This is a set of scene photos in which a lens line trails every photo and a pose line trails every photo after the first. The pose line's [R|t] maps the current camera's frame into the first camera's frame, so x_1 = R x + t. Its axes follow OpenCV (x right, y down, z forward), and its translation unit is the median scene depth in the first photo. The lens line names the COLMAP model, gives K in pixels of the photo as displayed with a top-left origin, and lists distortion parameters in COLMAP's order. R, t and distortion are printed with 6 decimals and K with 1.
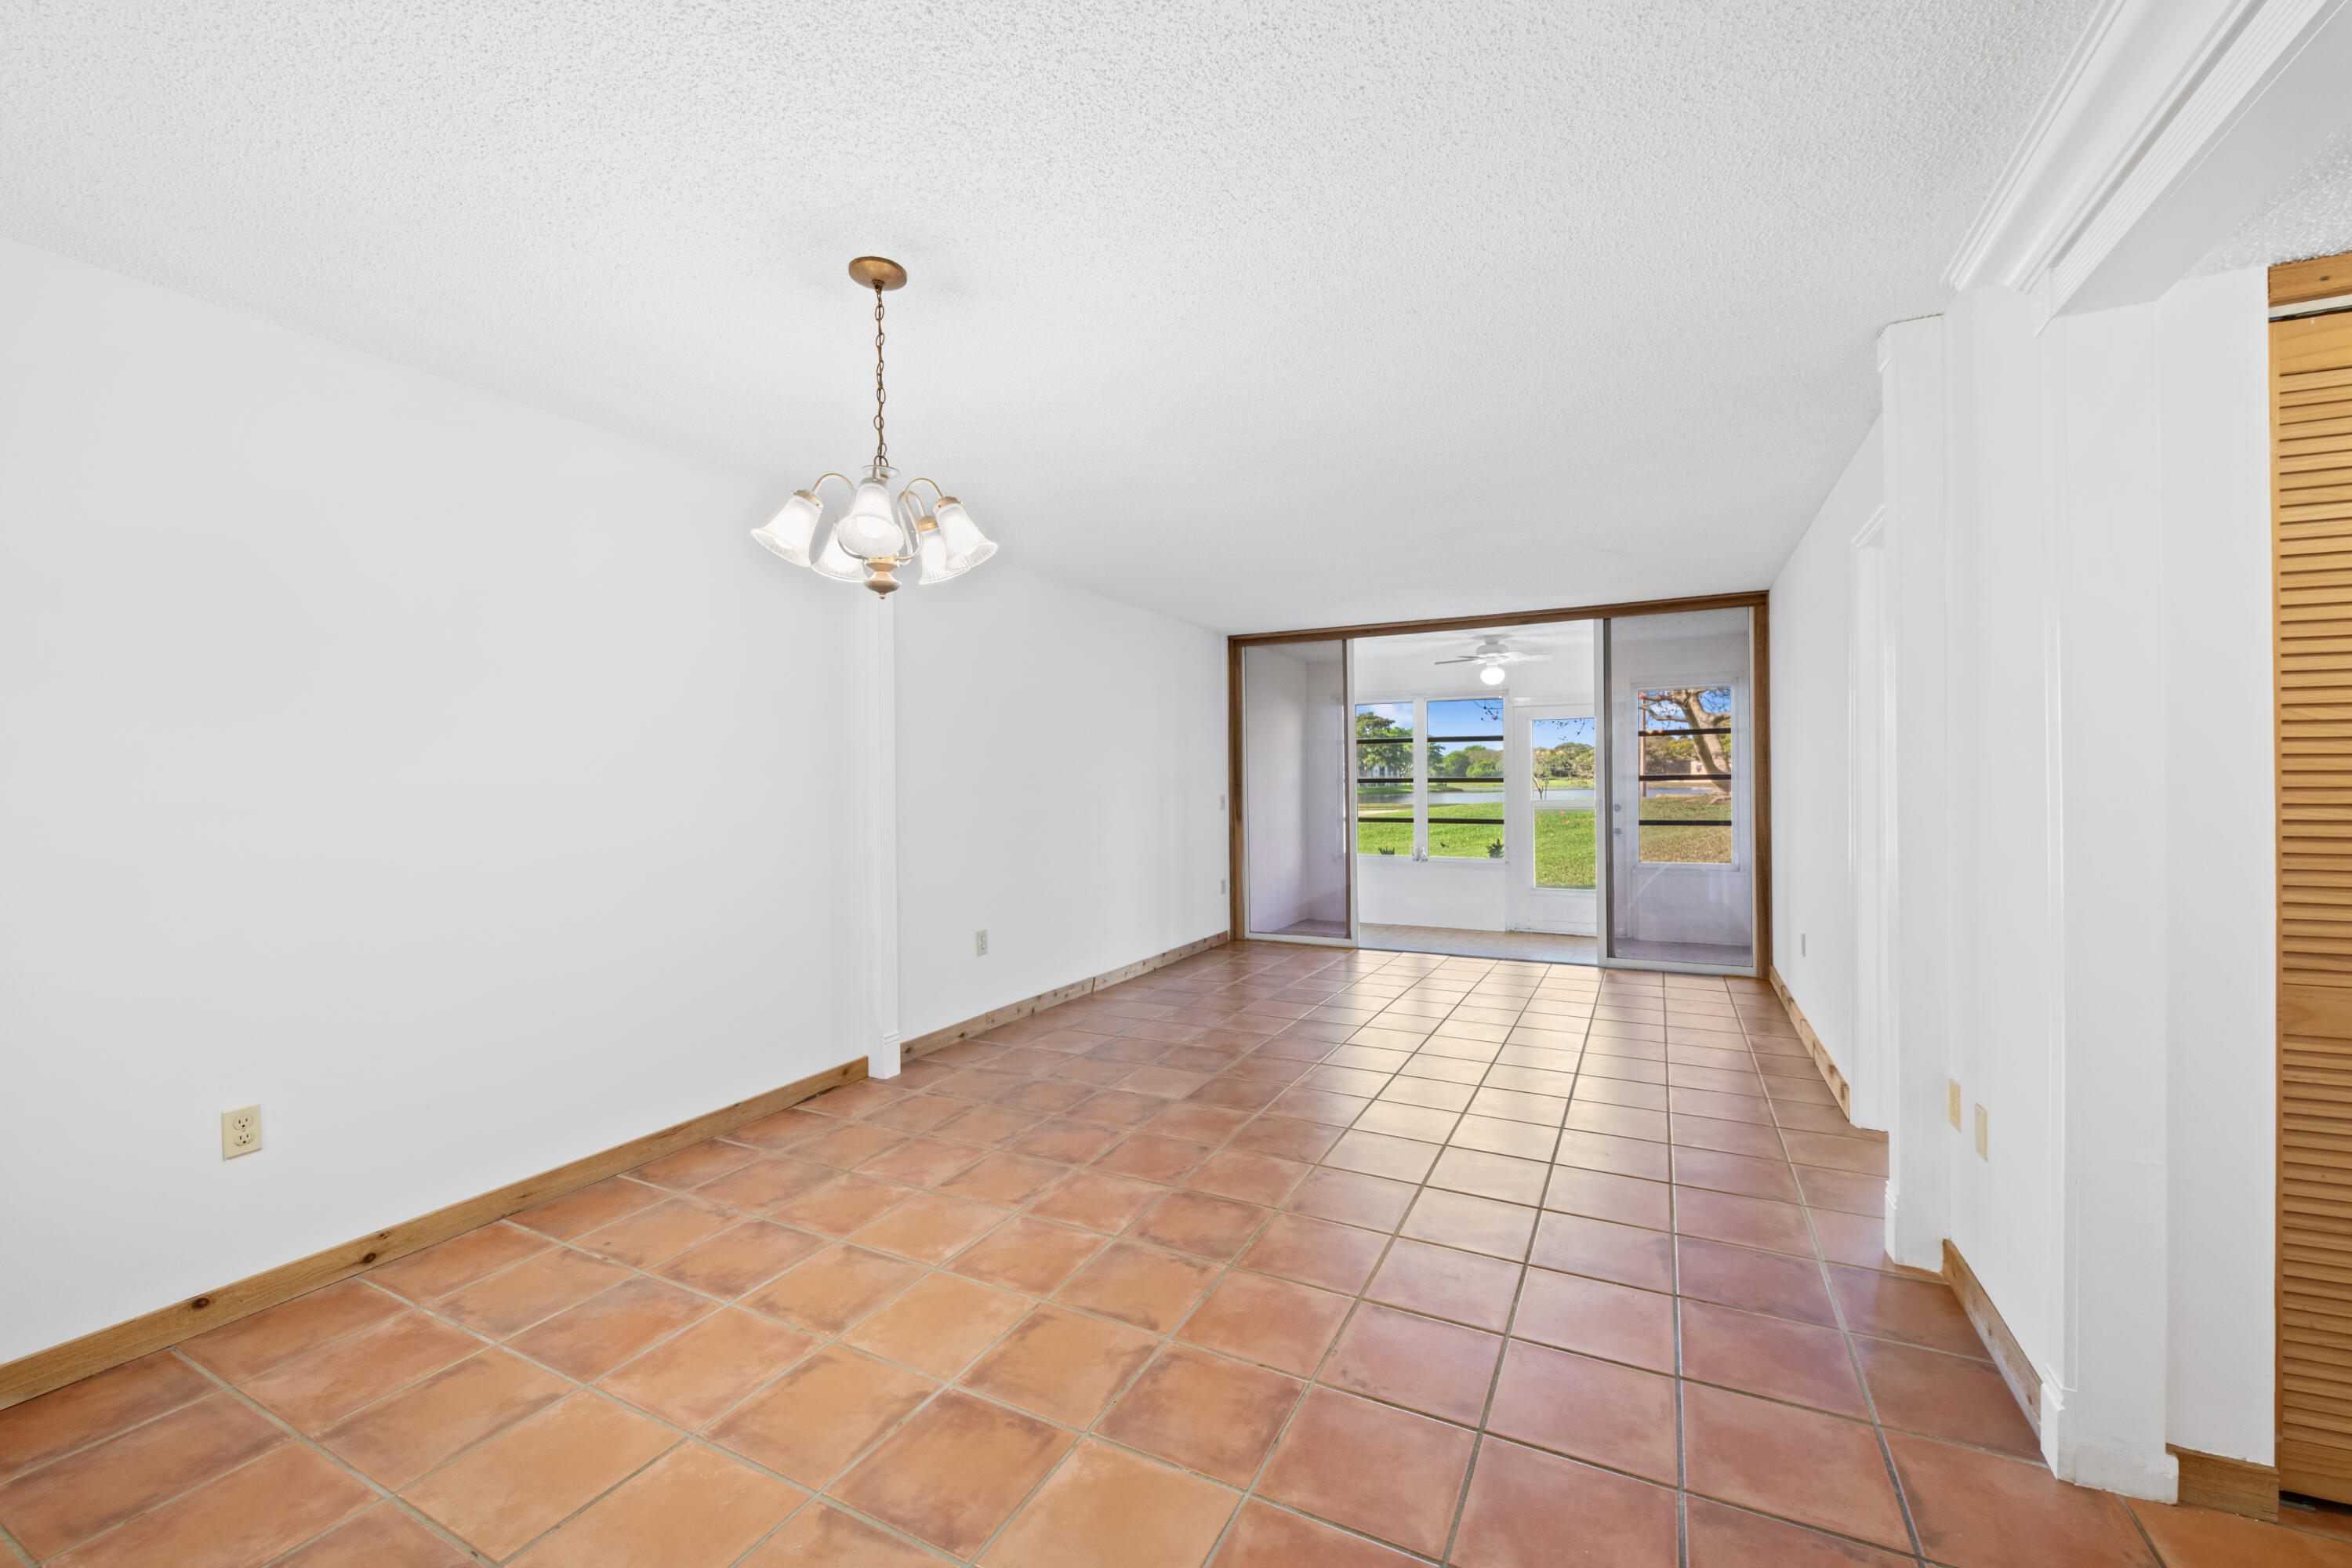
lens RADIAL K [[924.0, 0, 1181.4], [0, 924.0, 783.2], [0, 0, 1]] dist [0.000964, -0.003060]
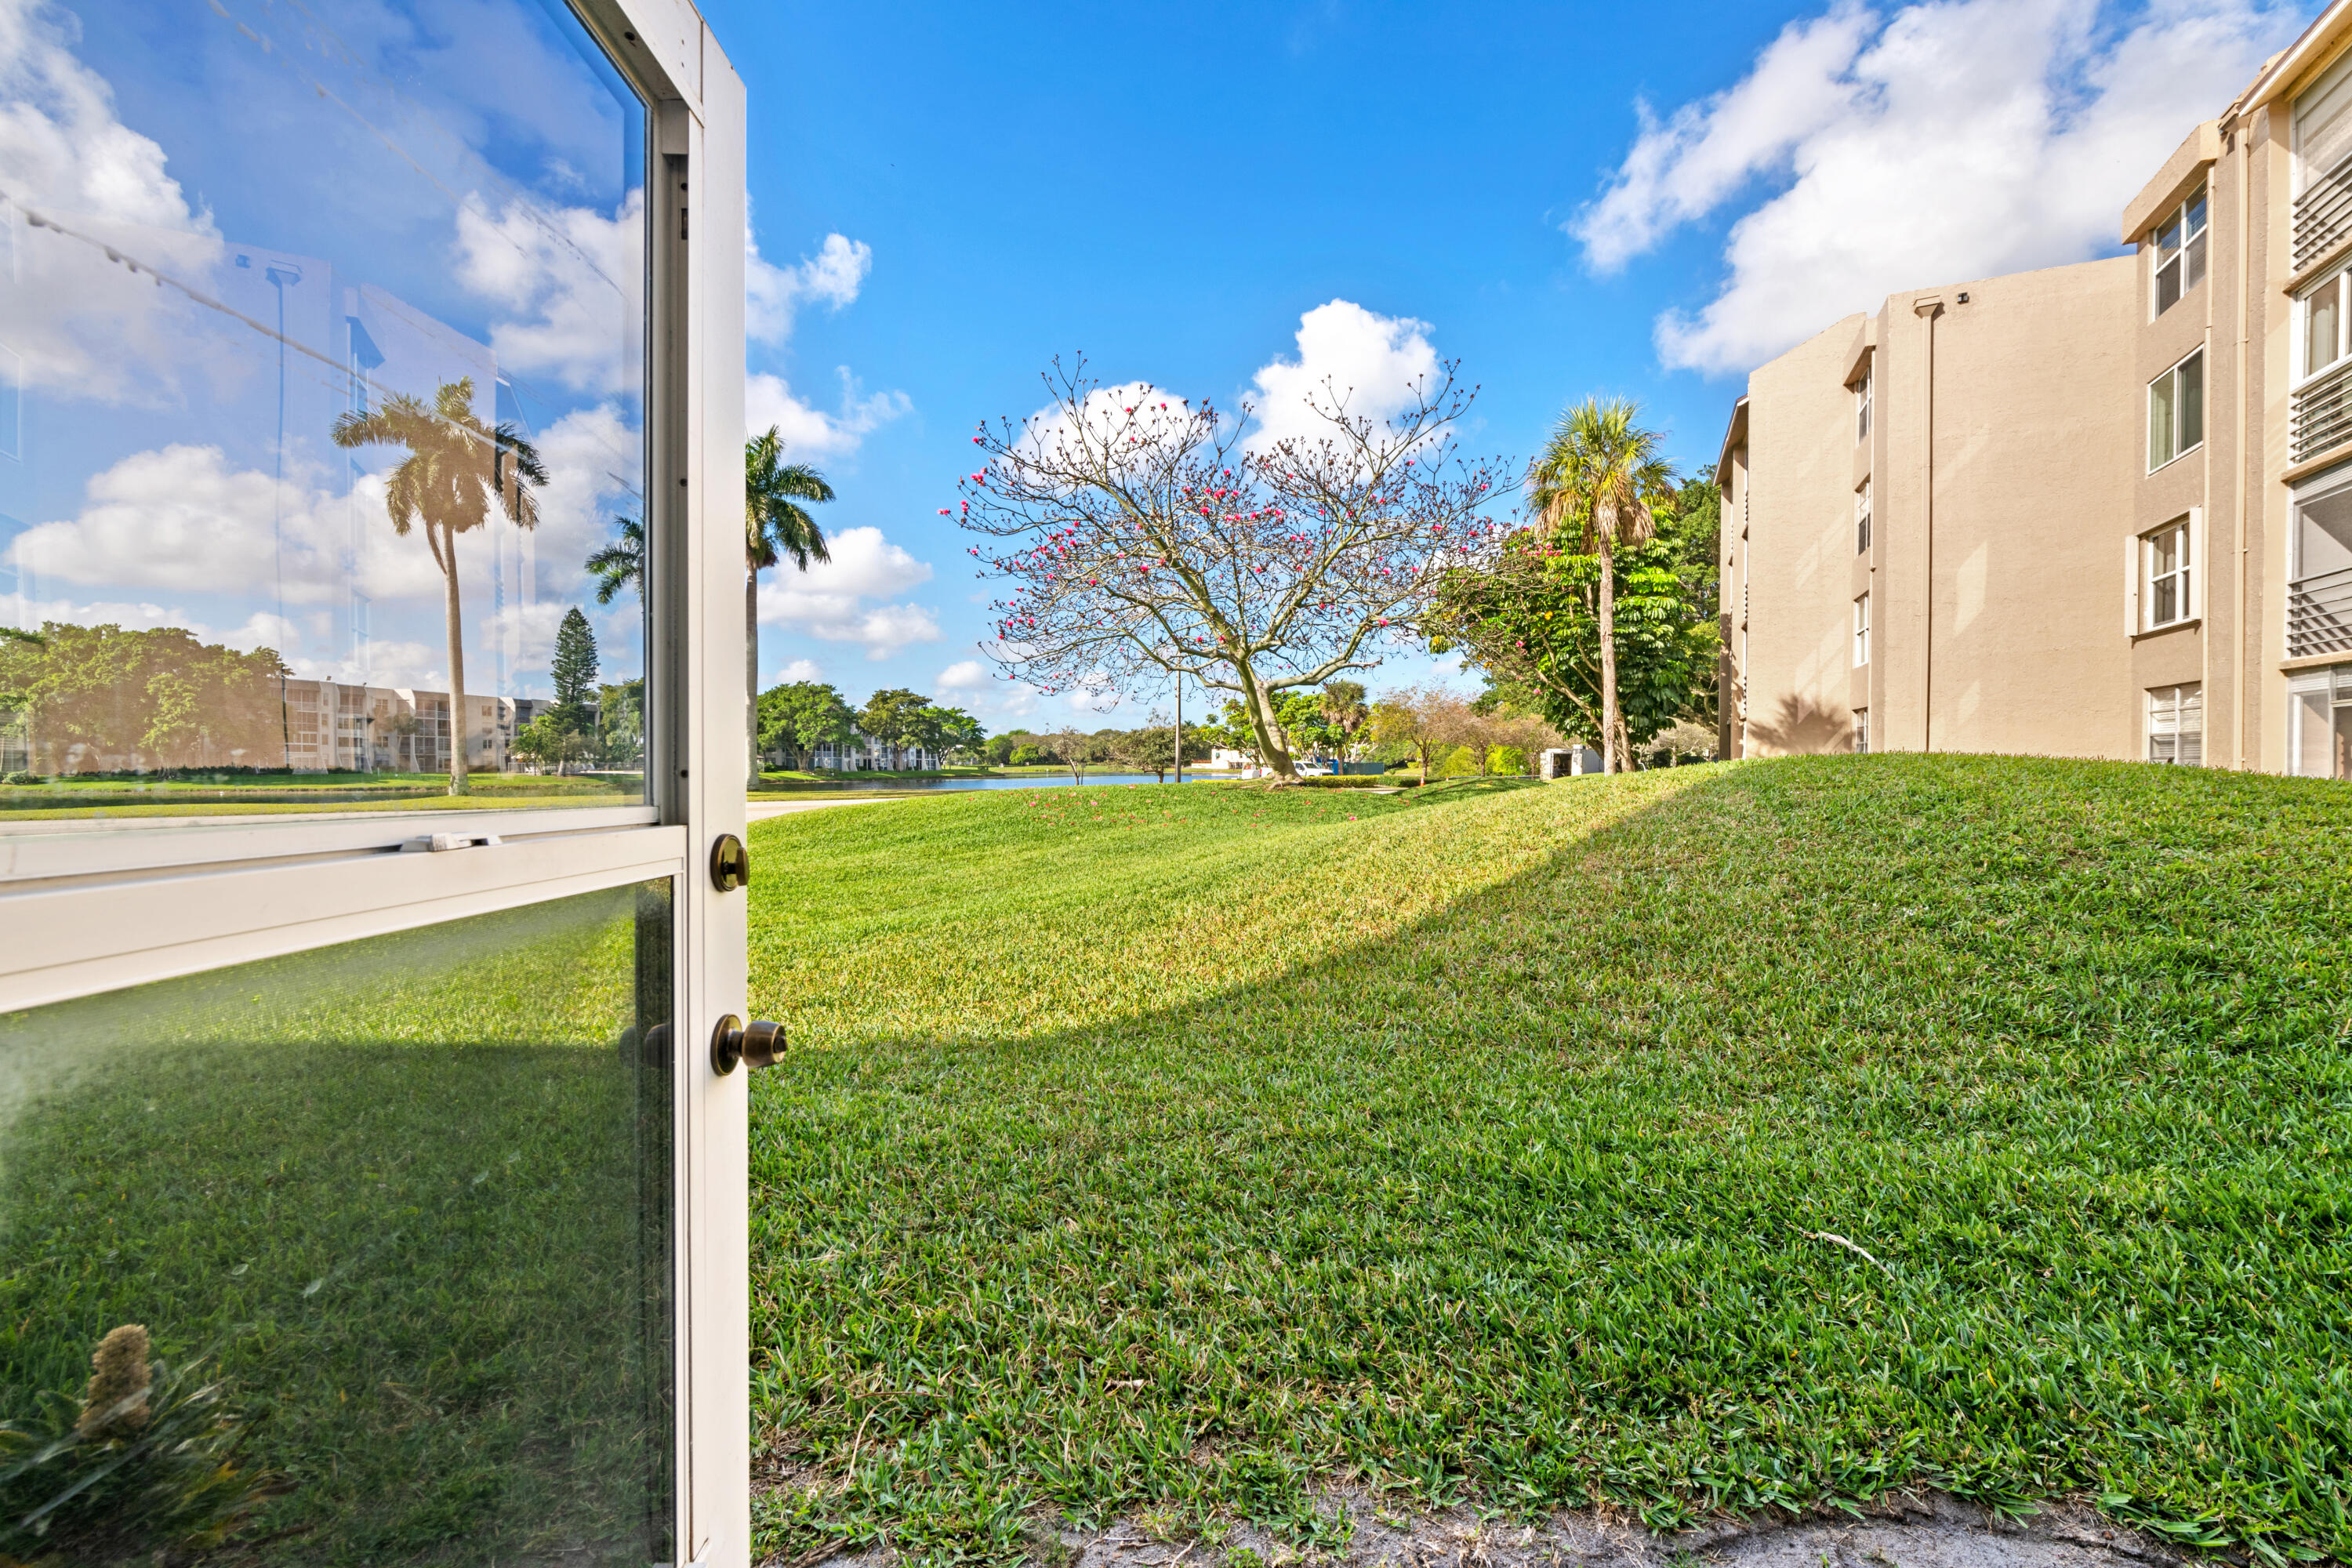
lens RADIAL K [[952.8, 0, 1188.4], [0, 952.8, 774.2], [0, 0, 1]] dist [0.001963, 0.000012]
pose [[0.885988, 0.004114, 0.463690, 0.462102], [-0.007292, 0.999961, 0.005060, 0.015839], [-0.463651, -0.007865, 0.885983, 1.073936]]
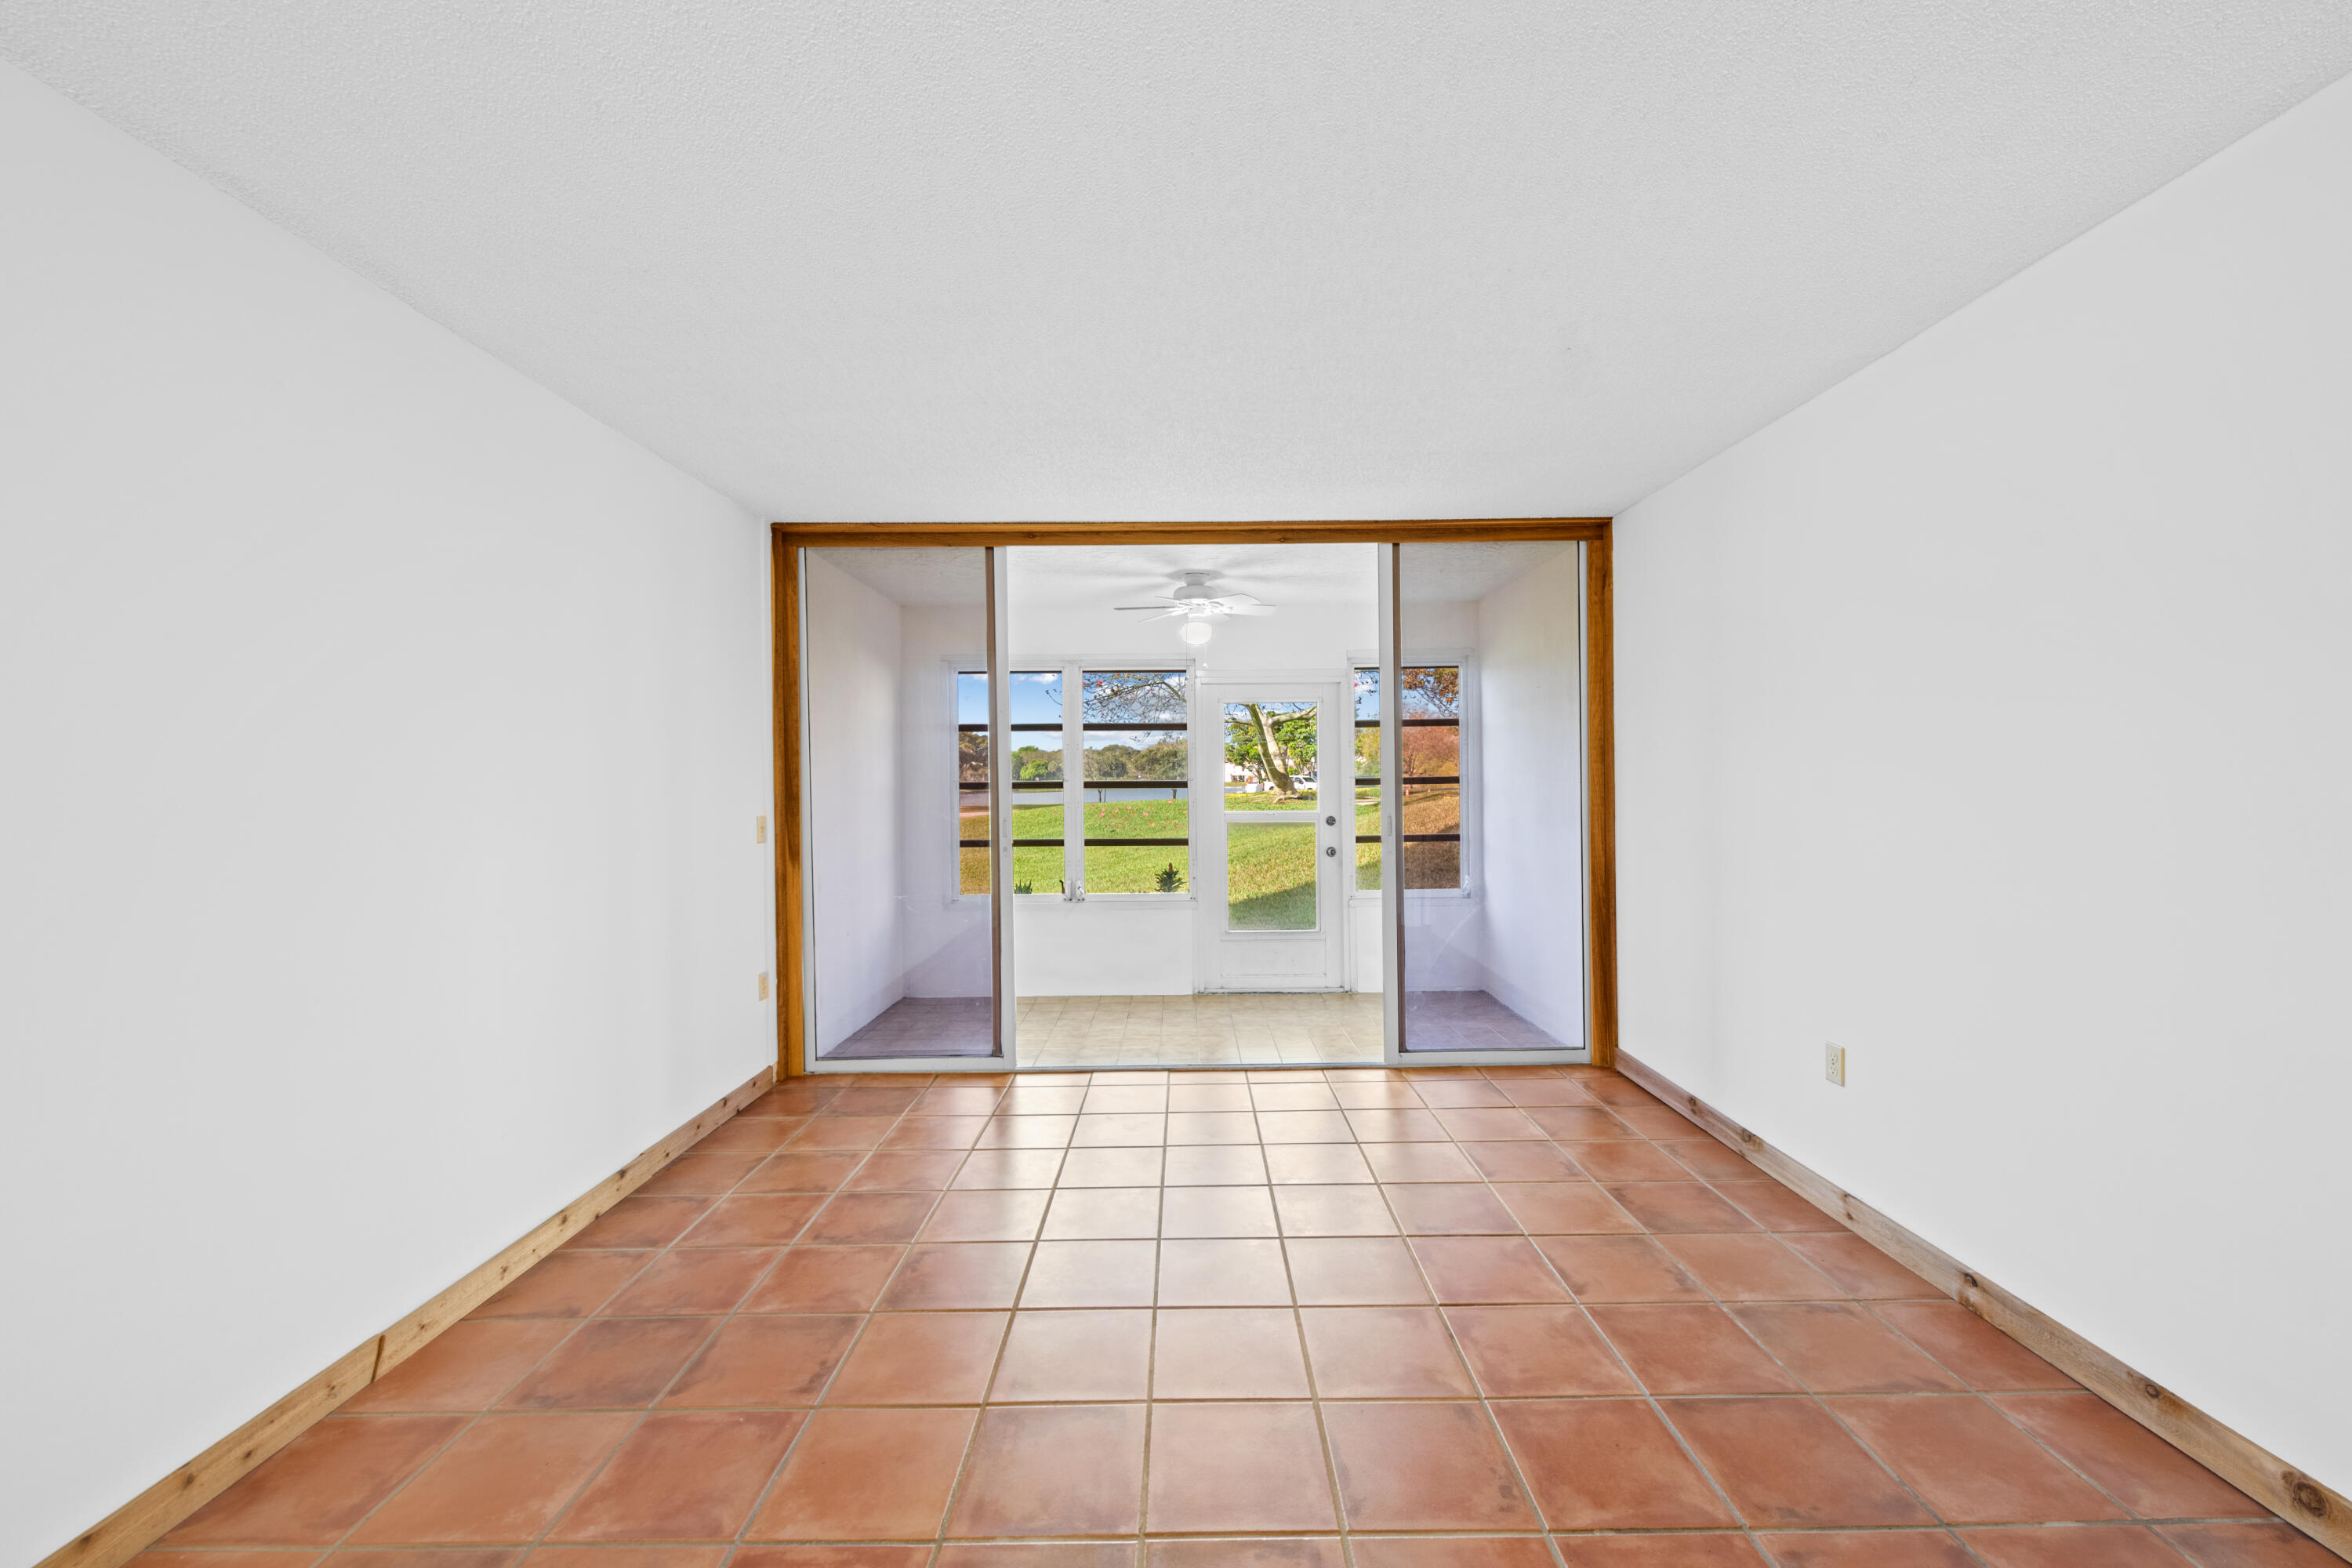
lens RADIAL K [[924.0, 0, 1184.9], [0, 924.0, 784.0], [0, 0, 1]] dist [0.000964, -0.003060]
pose [[0.889364, -0.003877, 0.457184, 0.017776], [0.003544, 0.999992, 0.001587, -0.005940], [-0.457186, 0.000209, 0.889371, 0.405993]]
